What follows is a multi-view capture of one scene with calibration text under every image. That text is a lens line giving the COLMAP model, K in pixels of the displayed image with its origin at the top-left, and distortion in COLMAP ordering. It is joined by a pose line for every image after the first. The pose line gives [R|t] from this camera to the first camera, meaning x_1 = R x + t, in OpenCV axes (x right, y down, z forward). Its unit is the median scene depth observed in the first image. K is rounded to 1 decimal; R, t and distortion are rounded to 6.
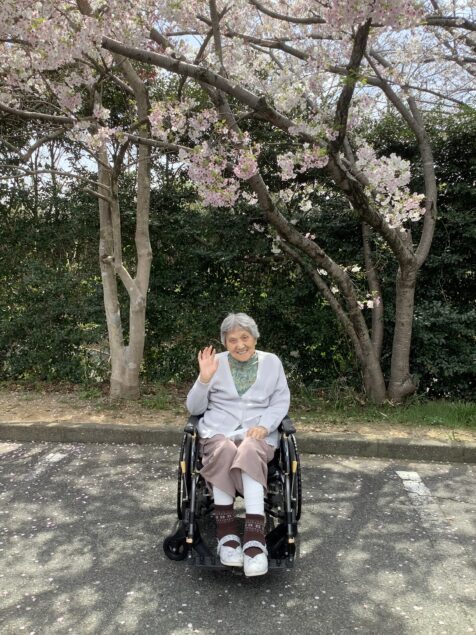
lens RADIAL K [[568.2, 0, 238.0], [0, 568.2, 317.5], [0, 0, 1]] dist [0.125774, -0.237161]
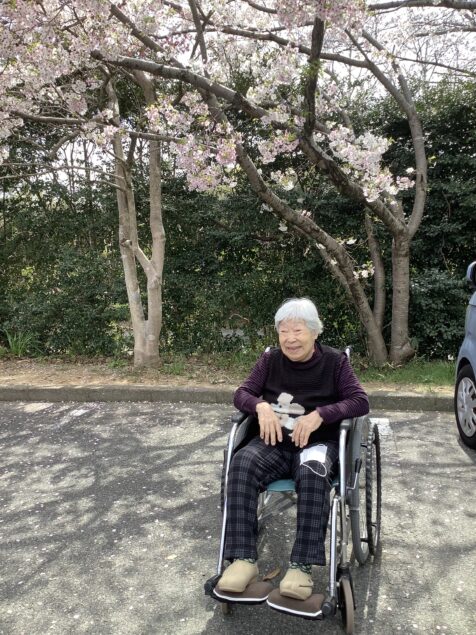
lens RADIAL K [[568.2, 0, 238.0], [0, 568.2, 317.5], [0, 0, 1]] dist [0.125774, -0.237161]
pose [[0.994902, -0.033147, -0.095243, 0.094100], [0.035942, 0.998968, 0.027781, 0.021171], [0.094224, -0.031063, 0.995066, -0.099105]]
